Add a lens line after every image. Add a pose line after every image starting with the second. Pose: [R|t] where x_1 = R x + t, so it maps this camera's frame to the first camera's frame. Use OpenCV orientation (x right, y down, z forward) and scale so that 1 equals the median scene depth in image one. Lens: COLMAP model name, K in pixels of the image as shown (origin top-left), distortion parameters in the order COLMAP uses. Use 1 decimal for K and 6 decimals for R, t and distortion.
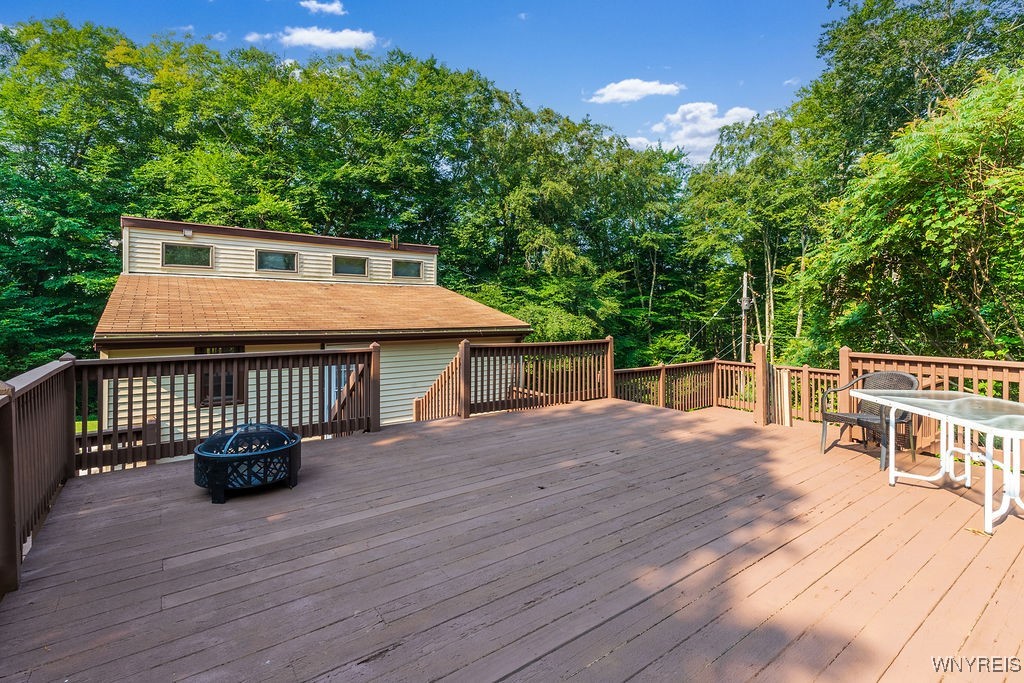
lens RADIAL K [[492.2, 0, 512.6], [0, 492.2, 310.0], [0, 0, 1]] dist [0.001280, 0.000047]
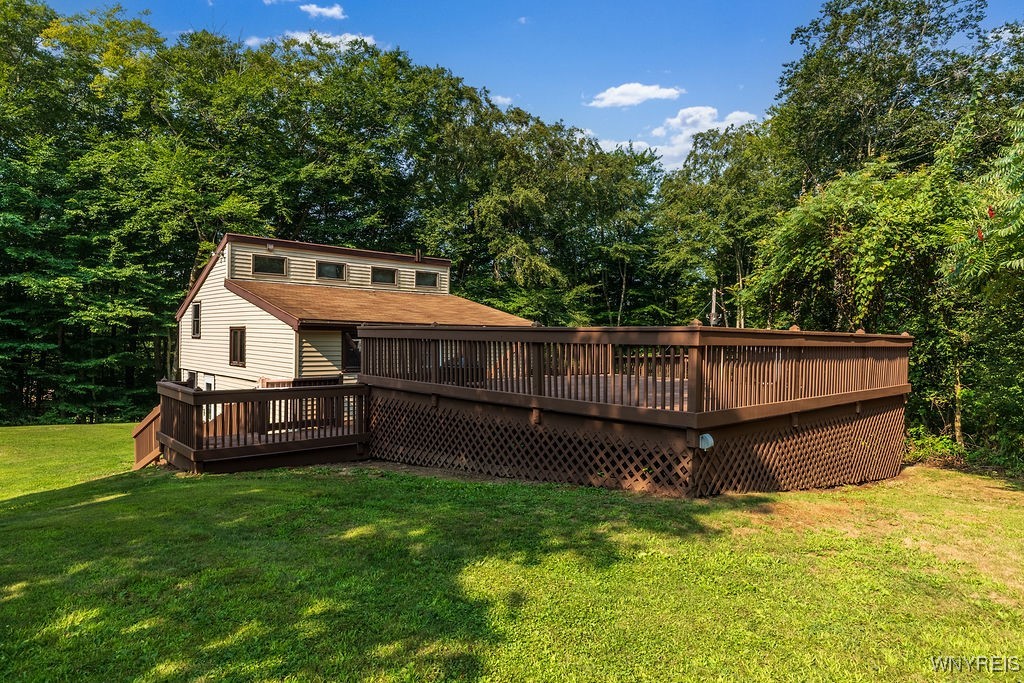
lens RADIAL K [[620.2, 0, 512.0], [0, 620.2, 341.5], [0, 0, 1]] dist [-0.003316, -0.000237]
pose [[0.993354, 0.011045, 0.114571, -0.074191], [-0.013148, 0.999758, 0.017620, 0.013726], [-0.114349, -0.019009, 0.993259, -0.189323]]
